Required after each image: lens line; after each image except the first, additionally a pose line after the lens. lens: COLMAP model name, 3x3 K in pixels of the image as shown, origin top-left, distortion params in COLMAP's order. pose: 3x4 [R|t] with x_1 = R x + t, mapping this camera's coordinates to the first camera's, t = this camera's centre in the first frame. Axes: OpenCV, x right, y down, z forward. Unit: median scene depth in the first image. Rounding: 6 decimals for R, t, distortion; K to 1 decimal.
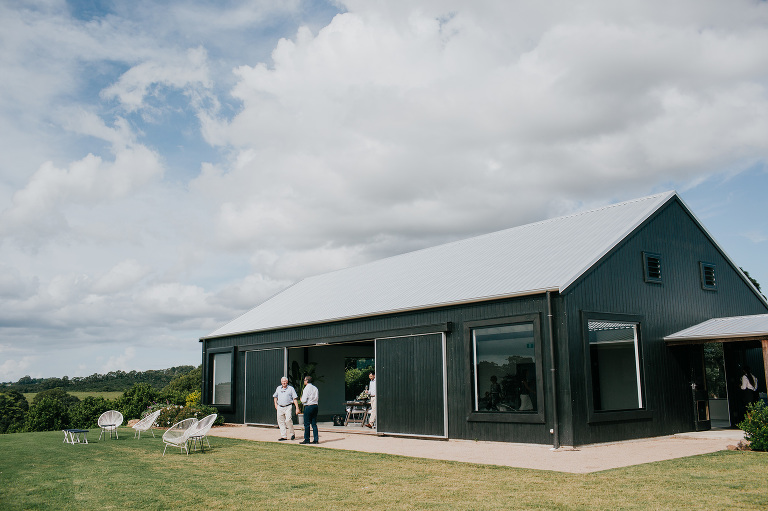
lens RADIAL K [[753.7, 0, 384.0], [0, 753.7, 255.5], [0, 0, 1]] dist [-0.087913, 0.108952]
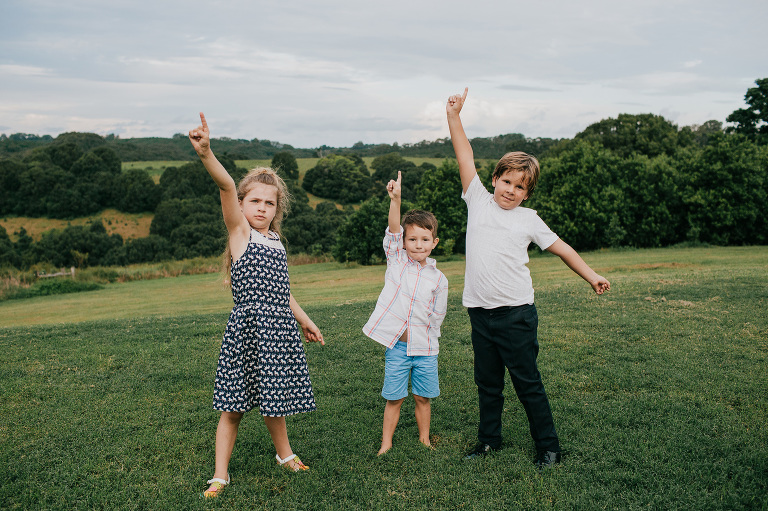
lens RADIAL K [[724.5, 0, 384.0], [0, 724.5, 255.5], [0, 0, 1]] dist [-0.083838, 0.011630]
pose [[0.922027, 0.079486, -0.378877, -0.626495], [0.039313, 0.954409, 0.295902, 0.190925], [0.385124, -0.287724, 0.876866, 0.934311]]
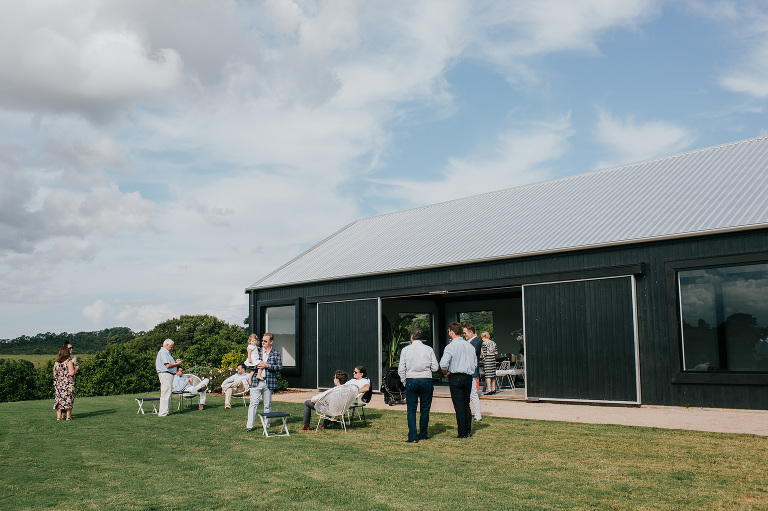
lens RADIAL K [[753.7, 0, 384.0], [0, 753.7, 255.5], [0, 0, 1]] dist [-0.087913, 0.108952]
pose [[0.995249, 0.012664, 0.096531, -0.227003], [-0.017272, 0.998743, 0.047052, 0.039911], [-0.095814, -0.048496, 0.994217, 0.187158]]
